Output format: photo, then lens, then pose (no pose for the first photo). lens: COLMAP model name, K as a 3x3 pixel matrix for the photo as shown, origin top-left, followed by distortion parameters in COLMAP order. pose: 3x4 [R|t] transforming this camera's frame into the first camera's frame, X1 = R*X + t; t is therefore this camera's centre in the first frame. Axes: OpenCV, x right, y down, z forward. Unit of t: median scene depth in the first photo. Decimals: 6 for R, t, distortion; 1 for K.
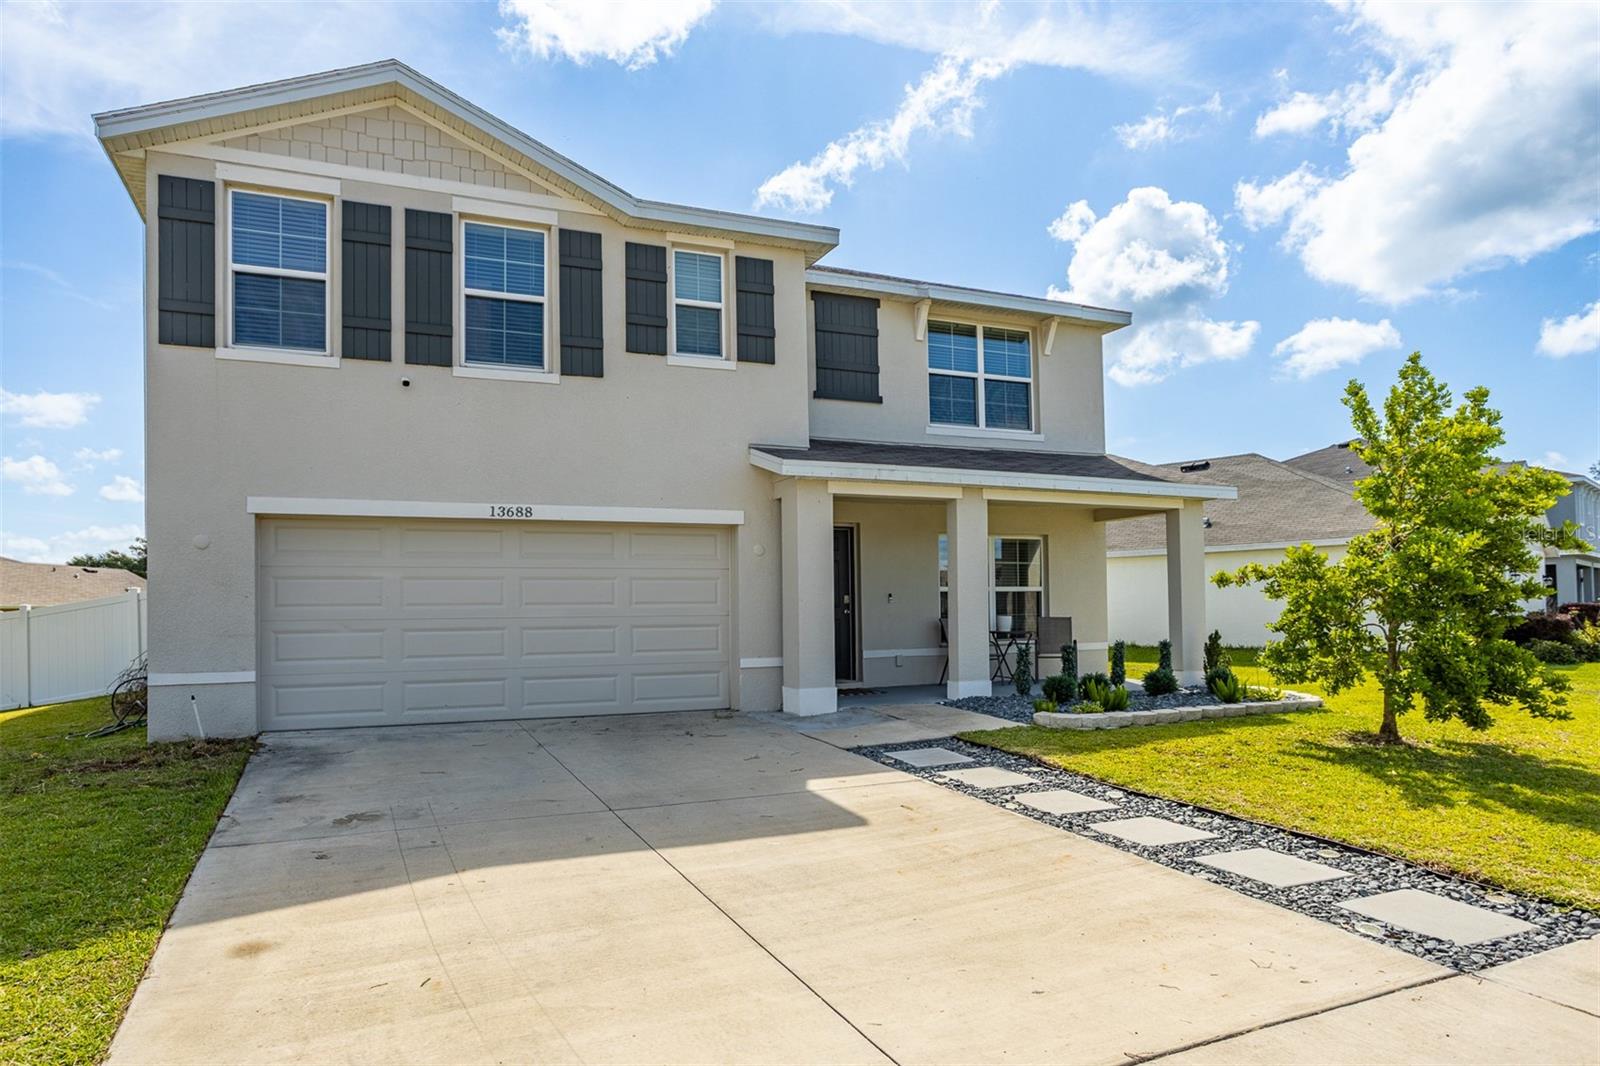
lens RADIAL K [[1000.3, 0, 712.8], [0, 1000.3, 539.4], [0, 0, 1]] dist [-0.008983, 0.004599]
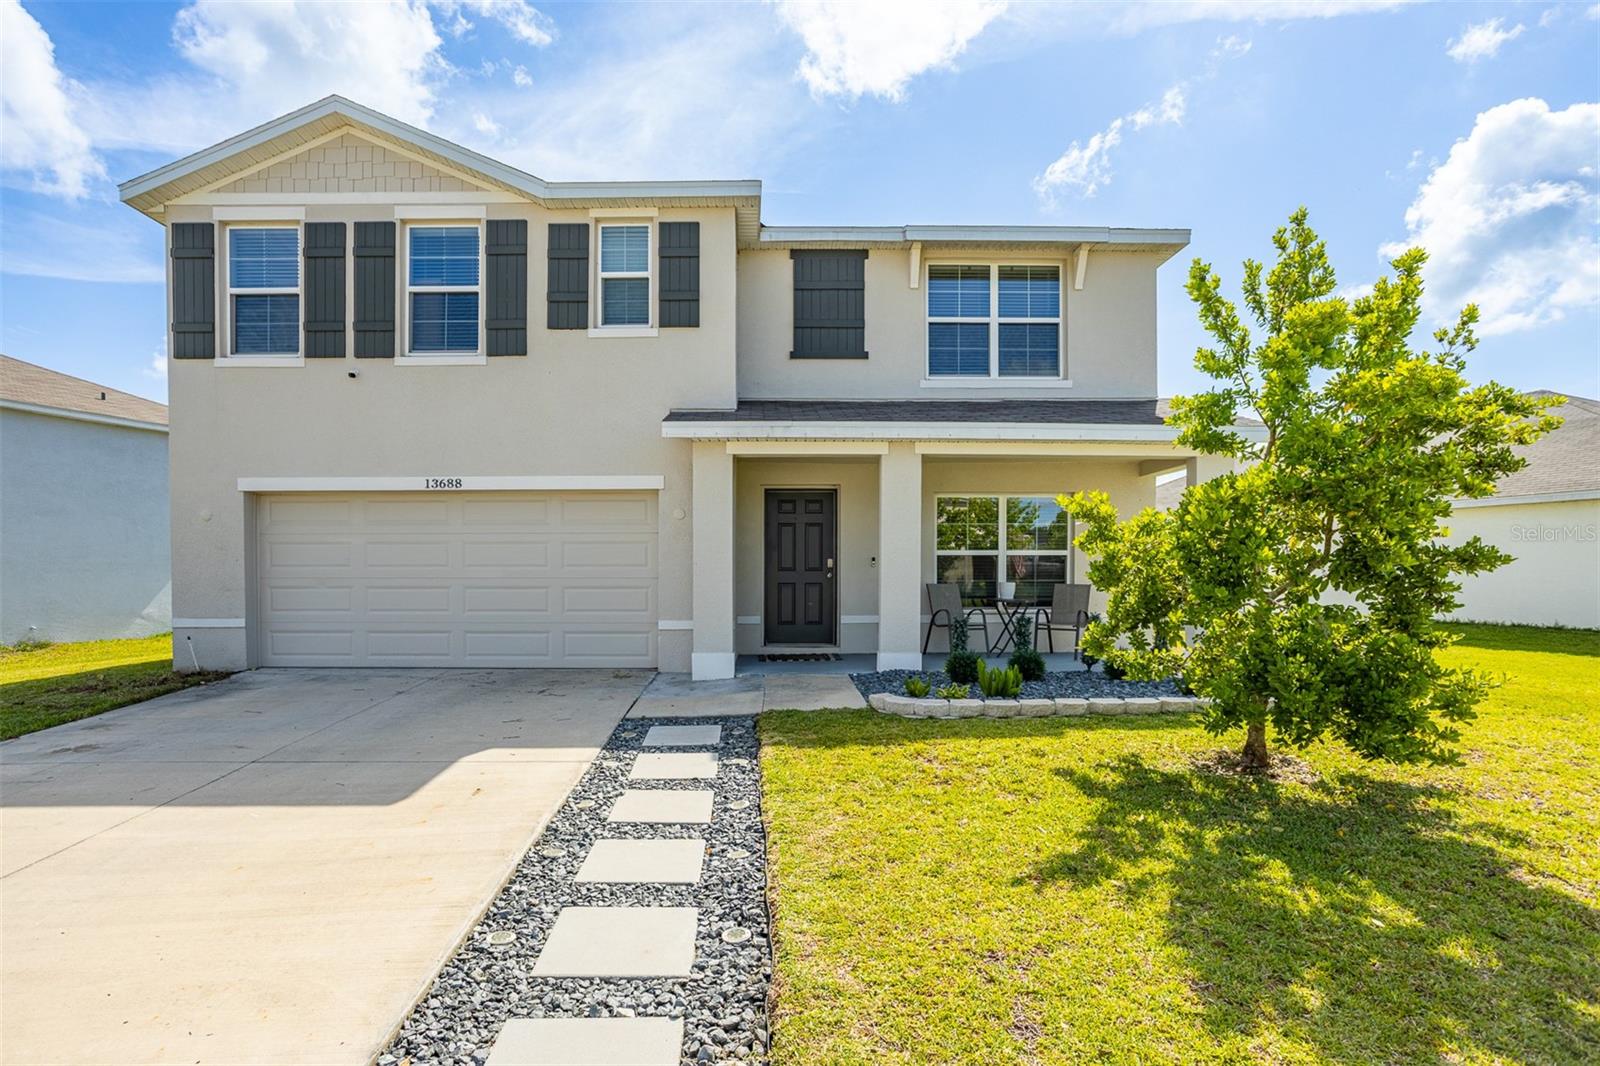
lens RADIAL K [[833.7, 0, 754.3], [0, 833.7, 549.4], [0, 0, 1]] dist [-0.018872, 0.007296]
pose [[0.923575, -0.000980, -0.383417, 0.470853], [0.017804, 0.999028, 0.040332, 0.014796], [0.383005, -0.044076, 0.922694, 0.270062]]
